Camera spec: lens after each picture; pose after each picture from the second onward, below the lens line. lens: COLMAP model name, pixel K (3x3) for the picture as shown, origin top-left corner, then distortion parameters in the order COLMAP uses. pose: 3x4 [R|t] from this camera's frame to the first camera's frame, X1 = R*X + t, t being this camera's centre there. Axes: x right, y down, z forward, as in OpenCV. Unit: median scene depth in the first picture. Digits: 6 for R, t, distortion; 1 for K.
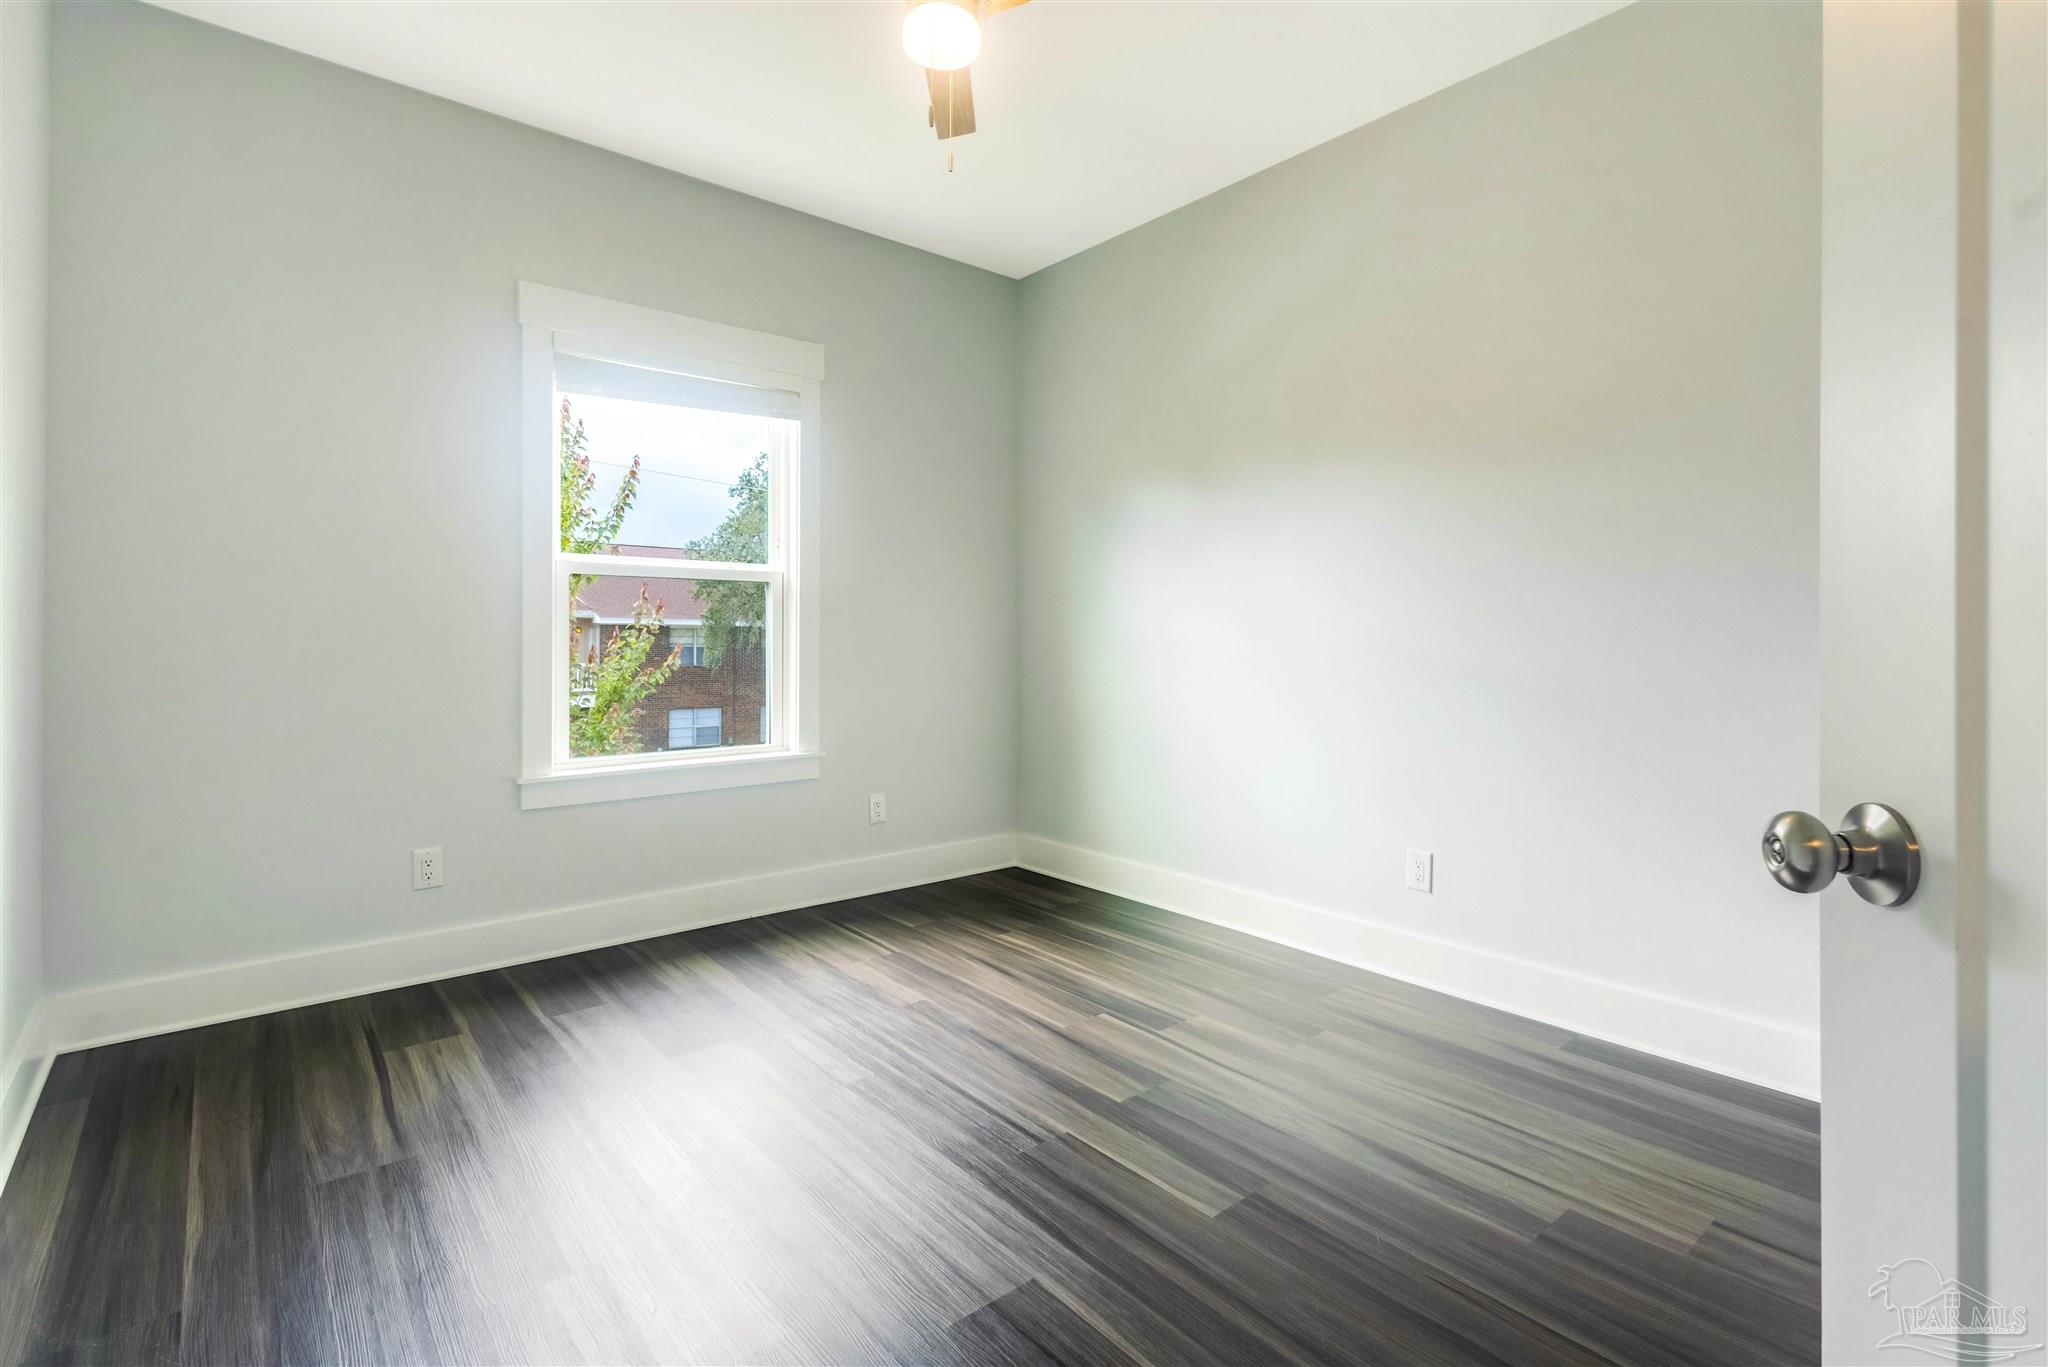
lens RADIAL K [[963.9, 0, 1033.6], [0, 963.9, 647.4], [0, 0, 1]] dist [-0.001215, -0.000325]
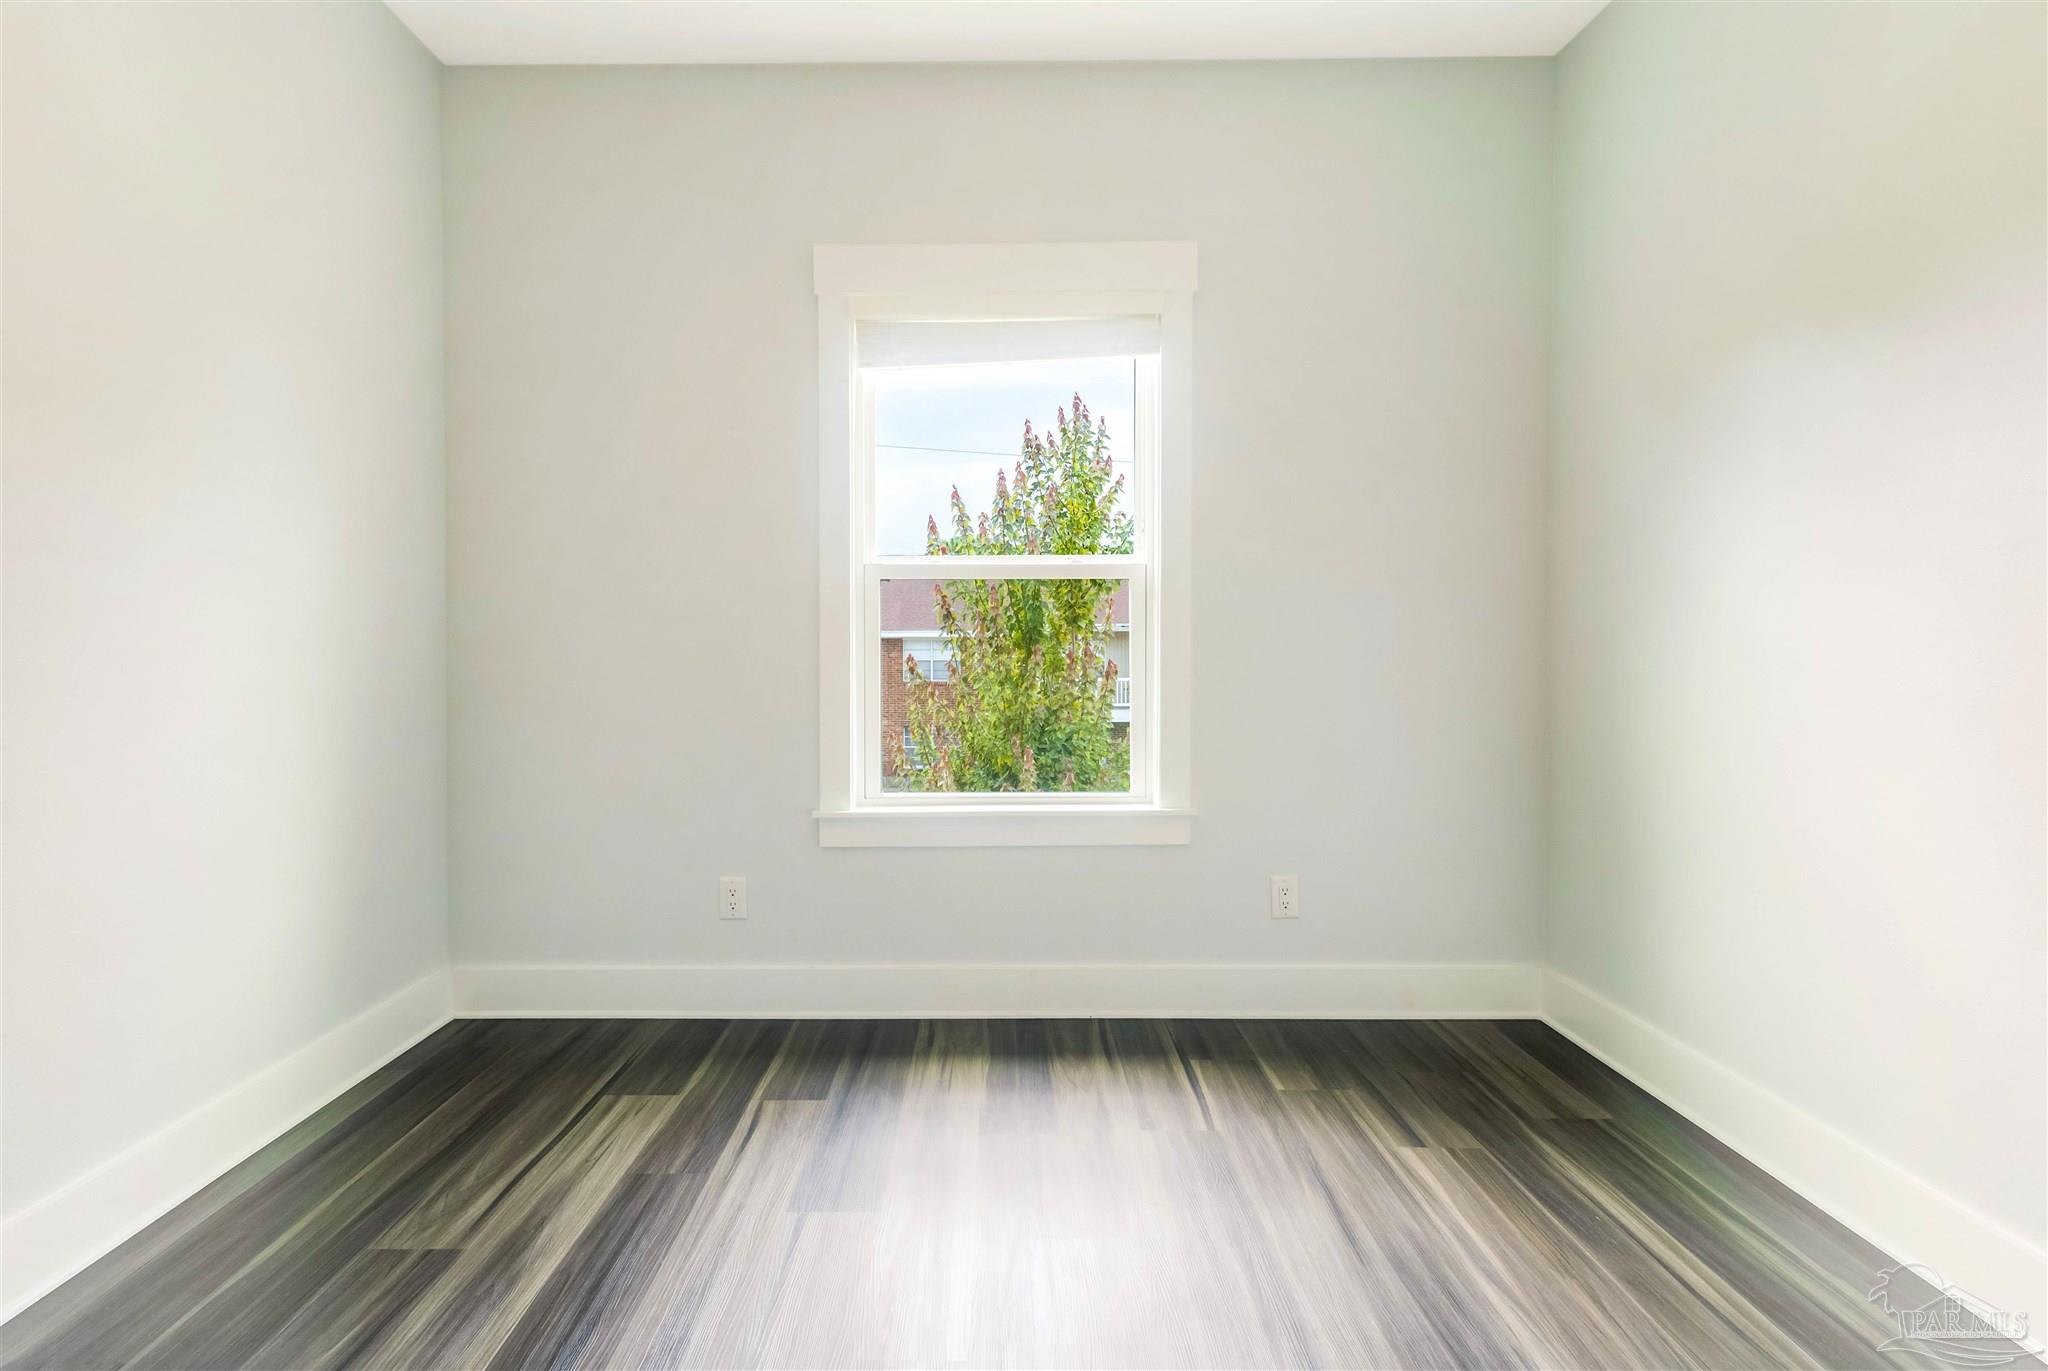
lens RADIAL K [[1002.1, 0, 1024.0], [0, 1002.1, 685.5], [0, 0, 1]] dist [0.003417, 0.000539]
pose [[0.755159, 0.018027, -0.655294, 0.207722], [-0.002088, 0.999683, 0.025096, -0.003994], [0.655538, -0.017583, 0.754957, 0.411909]]
